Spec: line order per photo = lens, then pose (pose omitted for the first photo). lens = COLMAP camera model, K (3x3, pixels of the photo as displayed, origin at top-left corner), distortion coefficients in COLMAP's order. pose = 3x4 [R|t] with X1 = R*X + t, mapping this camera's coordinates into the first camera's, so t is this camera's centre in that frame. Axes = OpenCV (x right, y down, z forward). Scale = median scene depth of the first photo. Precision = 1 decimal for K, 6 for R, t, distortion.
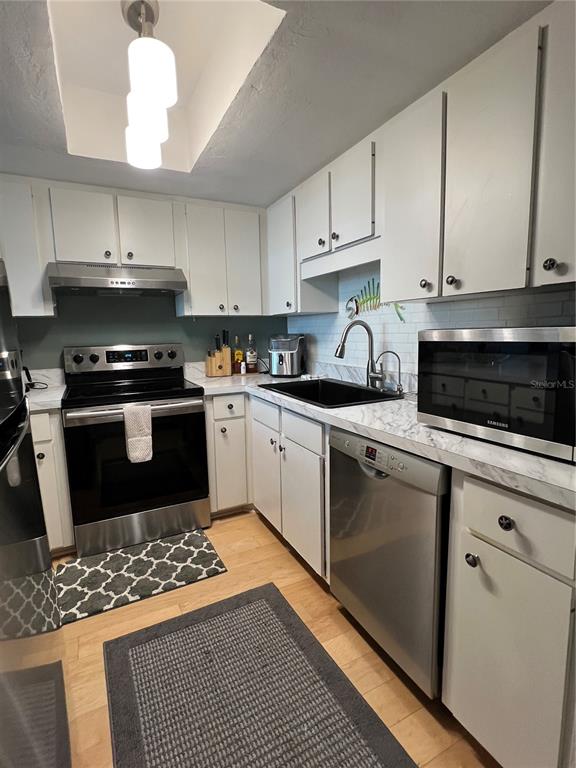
lens RADIAL K [[381.2, 0, 288.0], [0, 381.2, 384.0], [0, 0, 1]] dist [-0.004516, -0.000258]
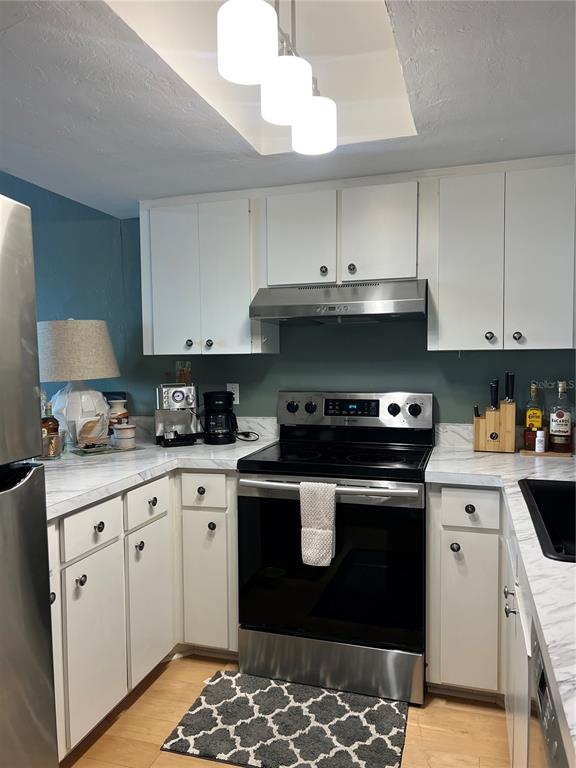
lens RADIAL K [[579.1, 0, 283.9], [0, 579.1, 391.8], [0, 0, 1]] dist [0.064566, -0.069784]
pose [[0.710330, 0.052921, -0.701877, 0.269787], [-0.103812, 0.994141, -0.030105, -0.063505], [0.696171, 0.094248, 0.711662, 0.162235]]
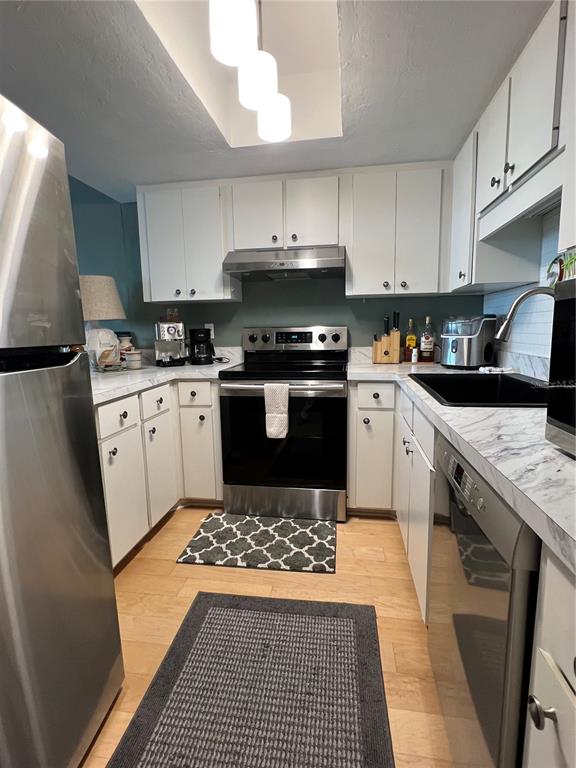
lens RADIAL K [[381.2, 0, 288.0], [0, 381.2, 384.0], [0, 0, 1]] dist [-0.004516, -0.000258]
pose [[0.808304, 0.090513, -0.581767, 0.203017], [-0.081533, 0.995800, 0.041648, 0.012415], [0.583093, 0.013769, 0.812289, 0.166477]]
